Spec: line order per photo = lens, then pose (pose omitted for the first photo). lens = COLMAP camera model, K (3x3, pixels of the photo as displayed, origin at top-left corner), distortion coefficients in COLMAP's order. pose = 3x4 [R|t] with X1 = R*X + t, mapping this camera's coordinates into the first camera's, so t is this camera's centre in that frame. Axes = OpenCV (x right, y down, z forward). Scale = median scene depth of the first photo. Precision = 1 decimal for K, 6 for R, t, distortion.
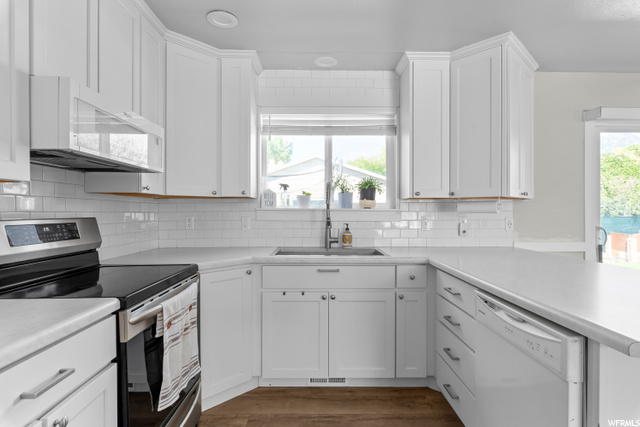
lens RADIAL K [[340.9, 0, 317.1], [0, 340.9, 209.3], [0, 0, 1]] dist [-0.000988, 0.001150]
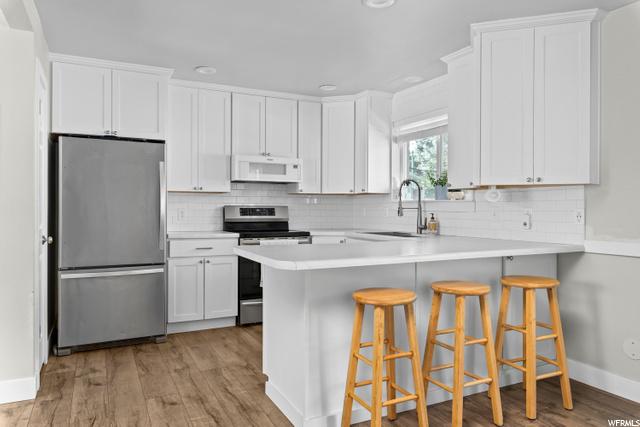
lens RADIAL K [[452.1, 0, 319.1], [0, 452.1, 213.6], [0, 0, 1]] dist [-0.001646, -0.000466]
pose [[0.430250, 0.011402, -0.902638, 1.395841], [0.000370, 0.999918, 0.012808, 0.025297], [0.902710, -0.005845, 0.430210, 0.004243]]
